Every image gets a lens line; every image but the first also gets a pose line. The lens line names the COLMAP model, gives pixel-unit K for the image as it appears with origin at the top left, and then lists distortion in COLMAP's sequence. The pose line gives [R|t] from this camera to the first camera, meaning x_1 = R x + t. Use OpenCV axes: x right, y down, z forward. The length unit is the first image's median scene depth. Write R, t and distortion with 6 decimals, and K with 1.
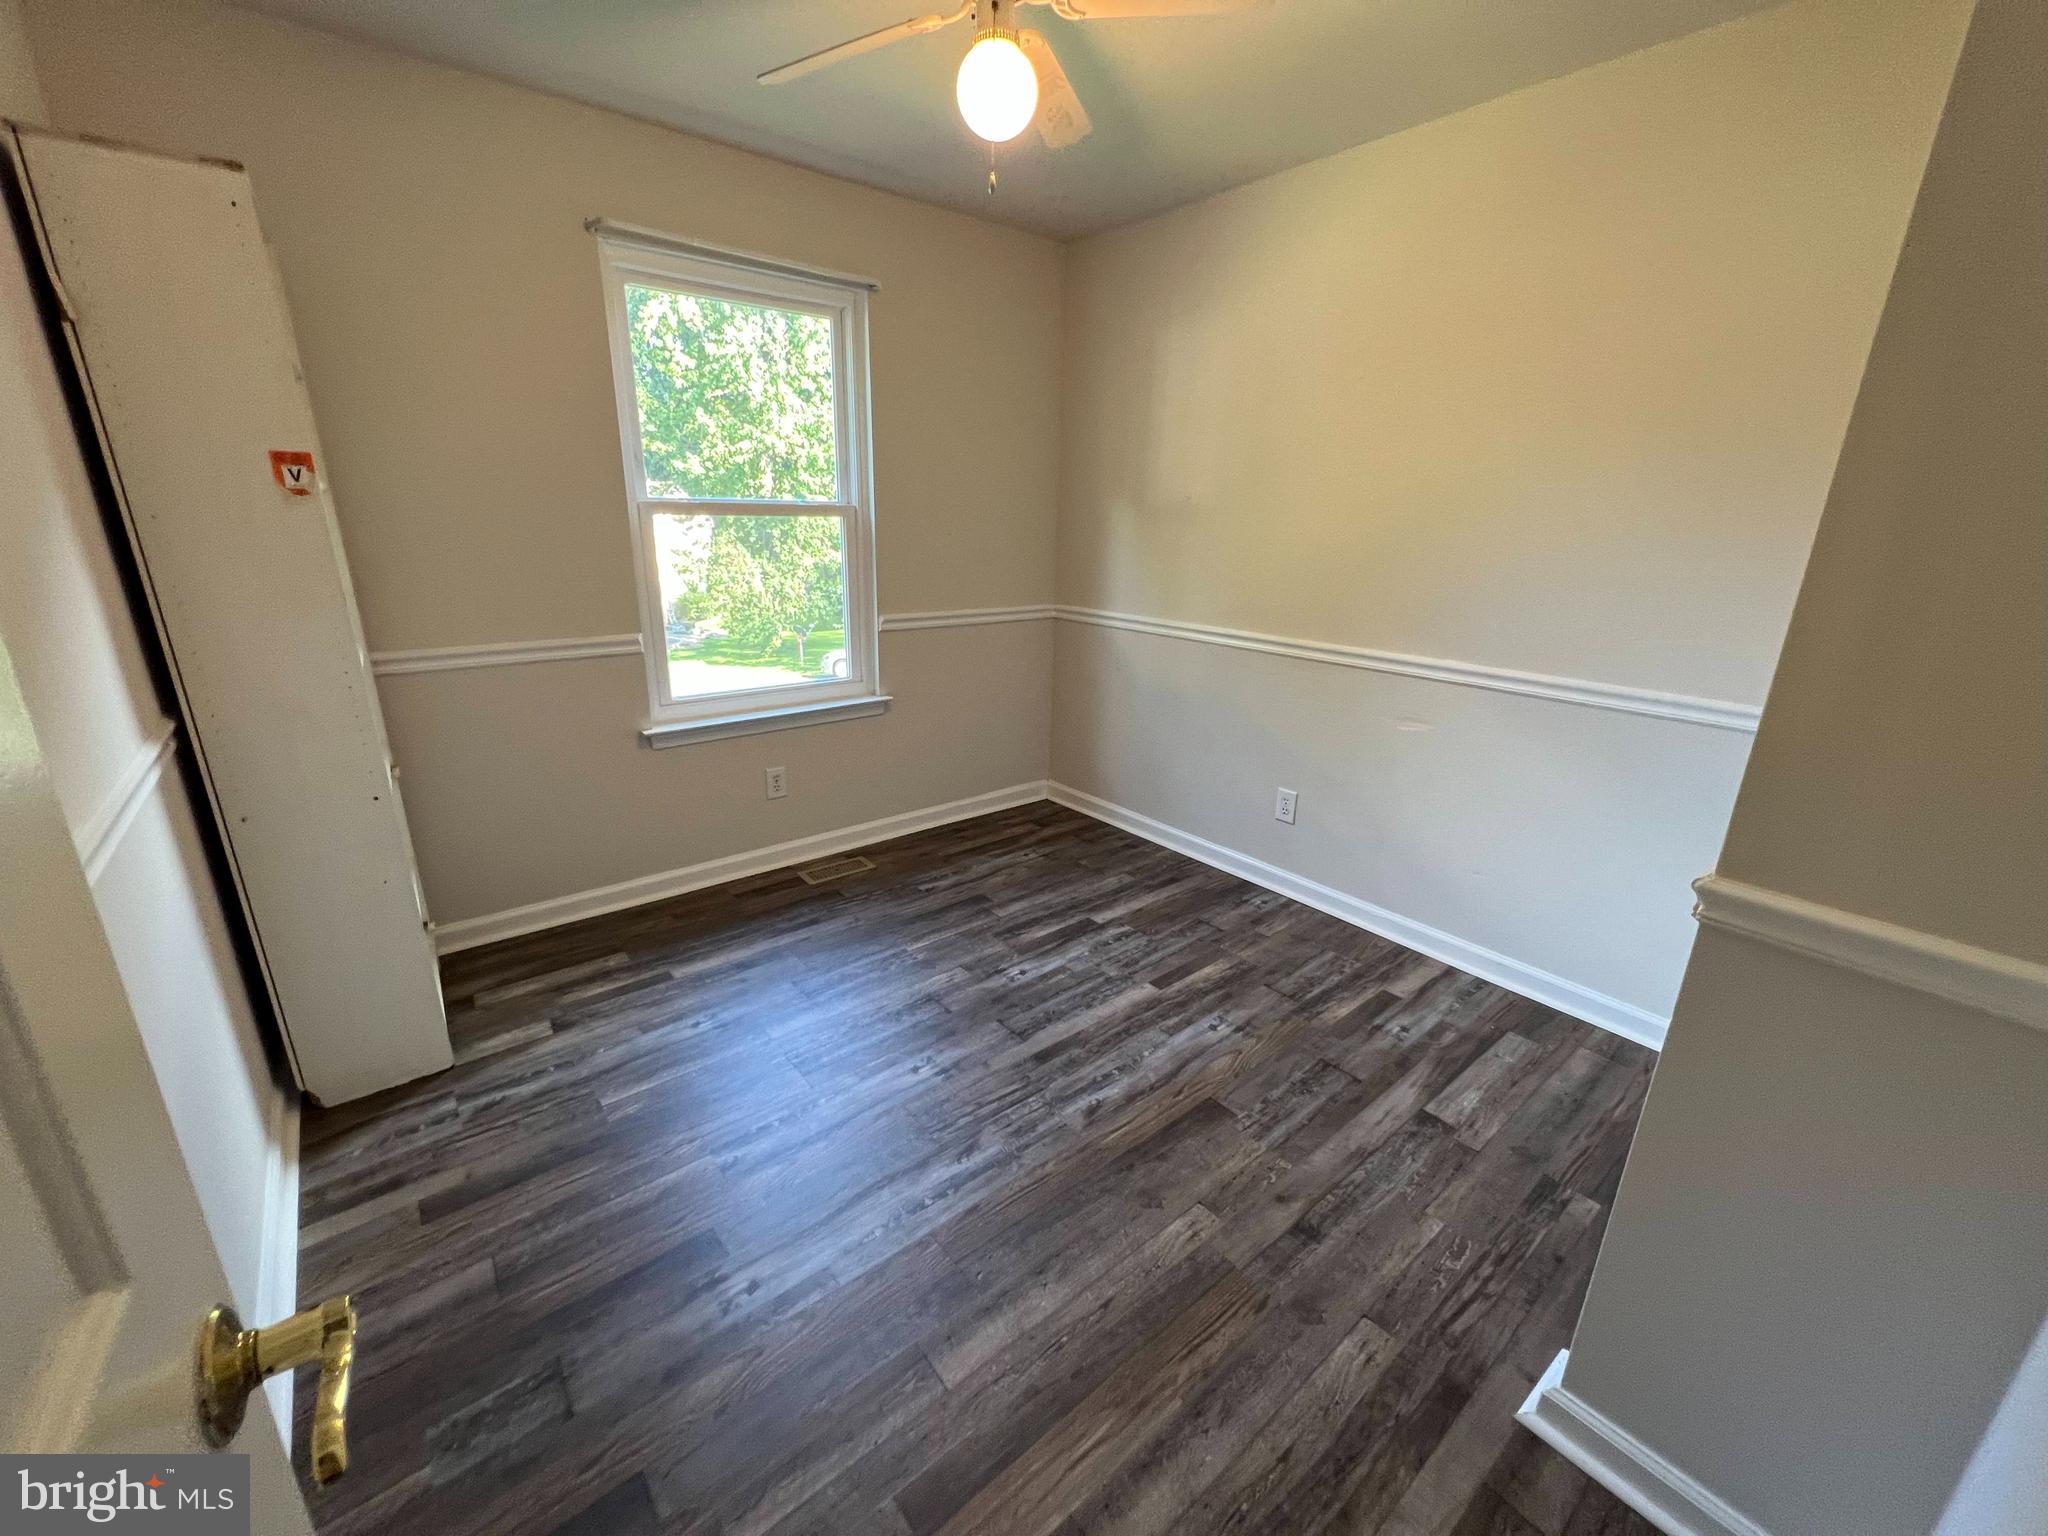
lens RADIAL K [[817.8, 0, 1022.5], [0, 817.8, 764.8], [0, 0, 1]] dist [-0.002568, -0.000076]
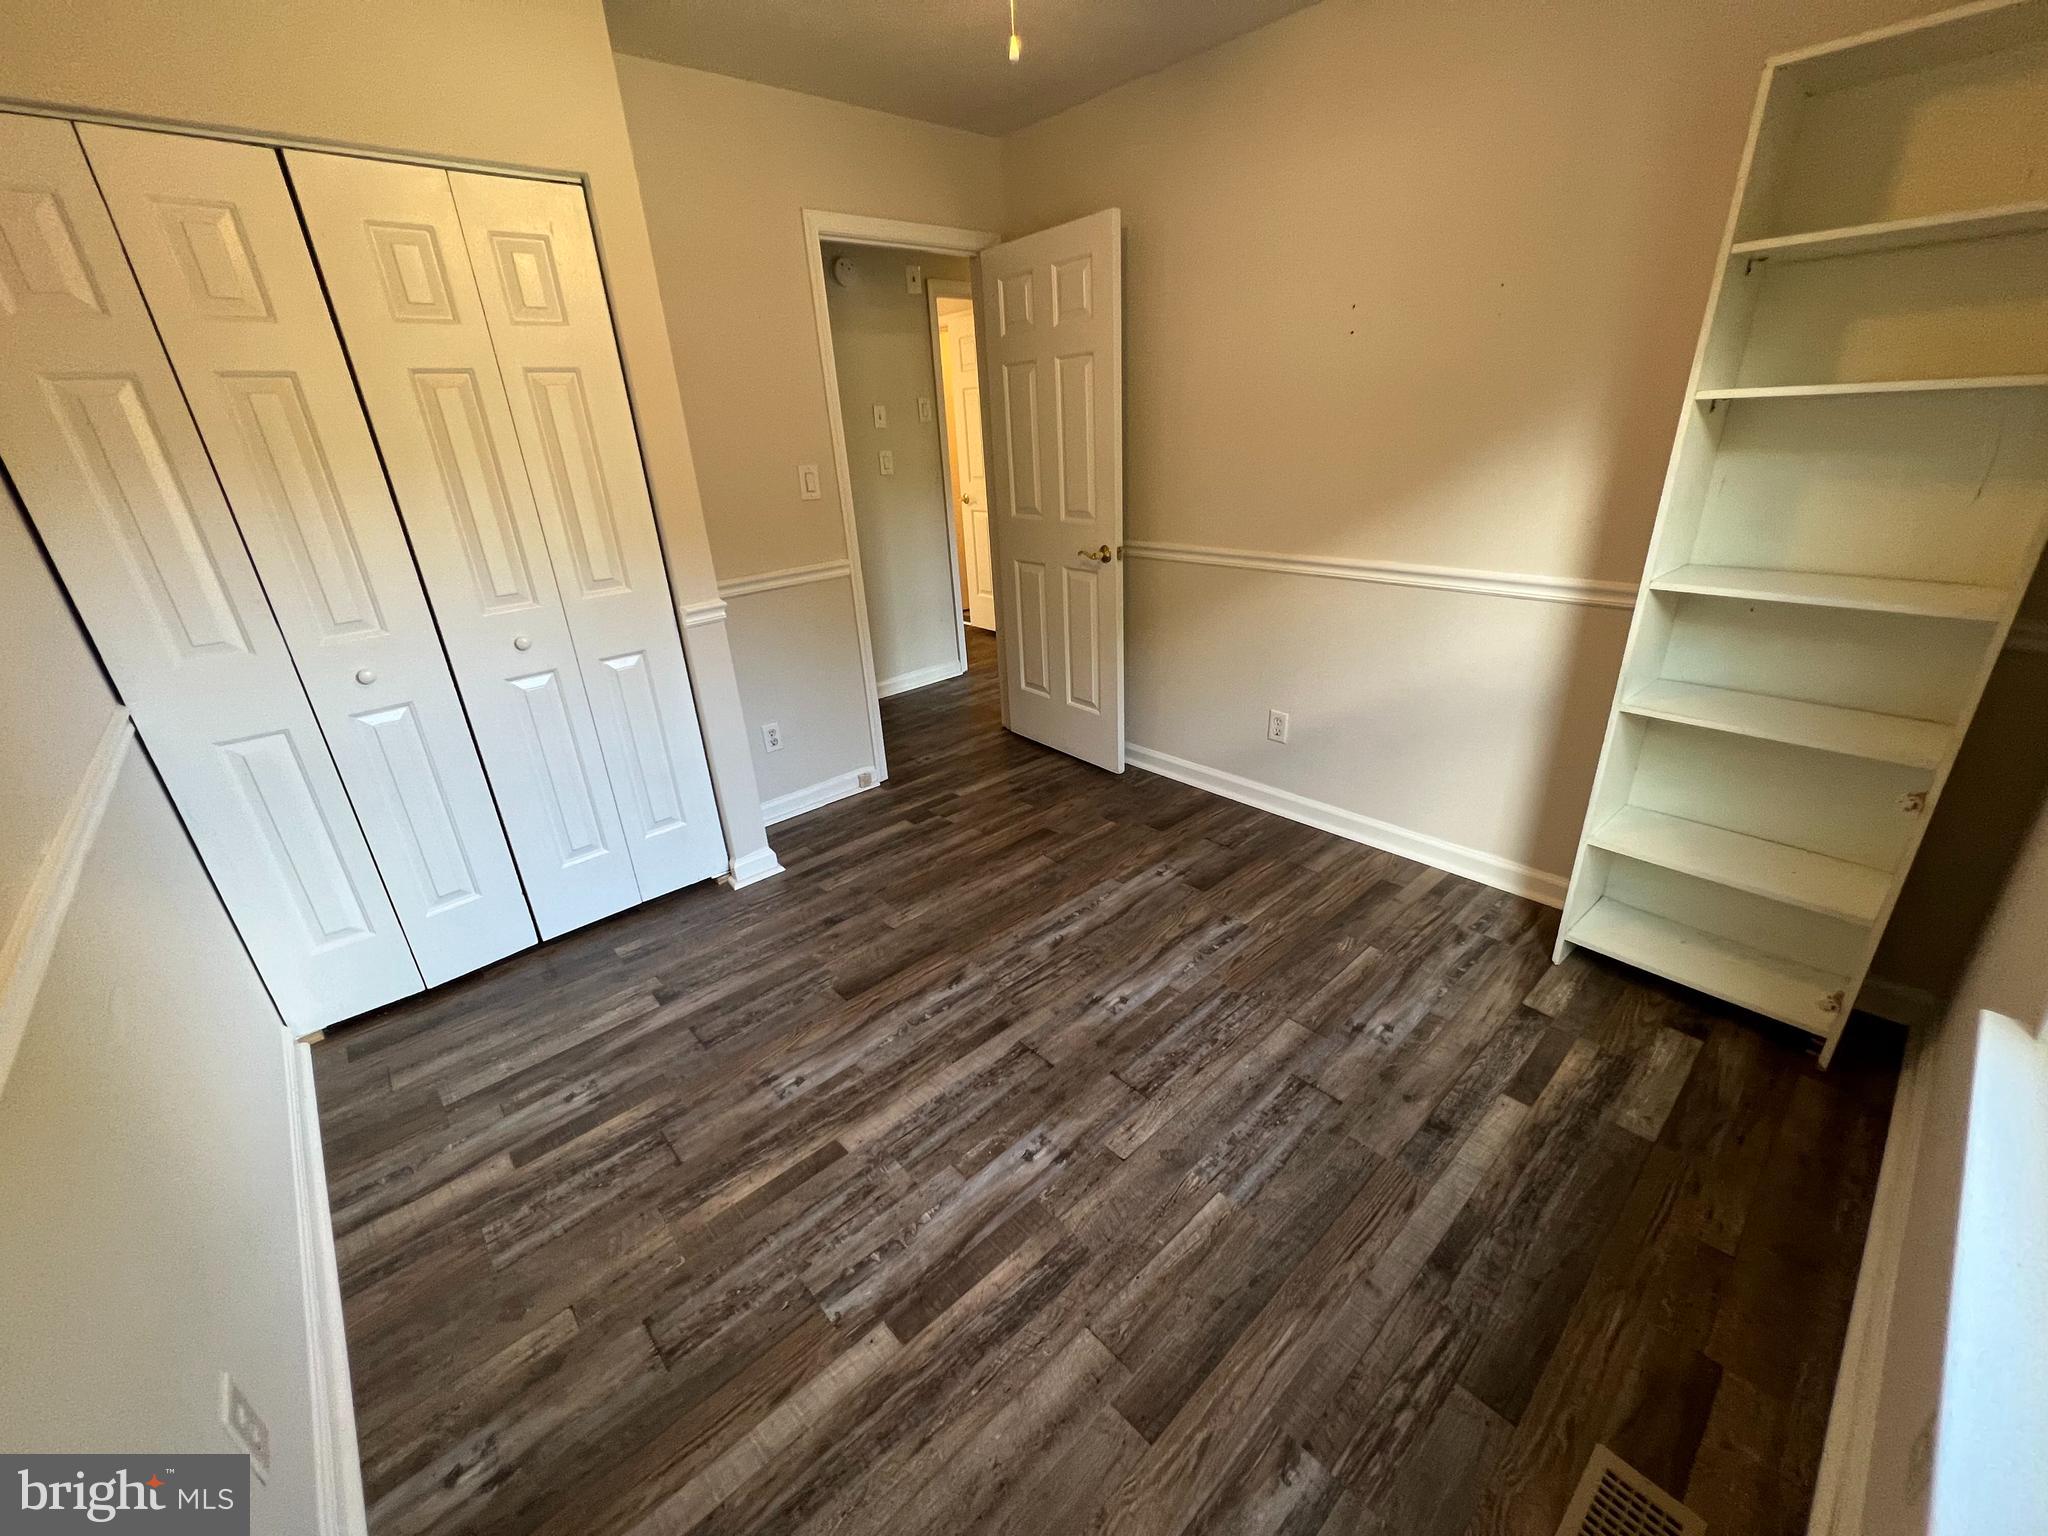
lens RADIAL K [[817.8, 0, 1022.5], [0, 817.8, 764.8], [0, 0, 1]] dist [-0.002568, -0.000076]
pose [[-0.998352, 0.048176, -0.031167, 0.011751], [0.016726, 0.763936, 0.645076, -0.469788], [0.054887, 0.643492, -0.763483, 1.436938]]
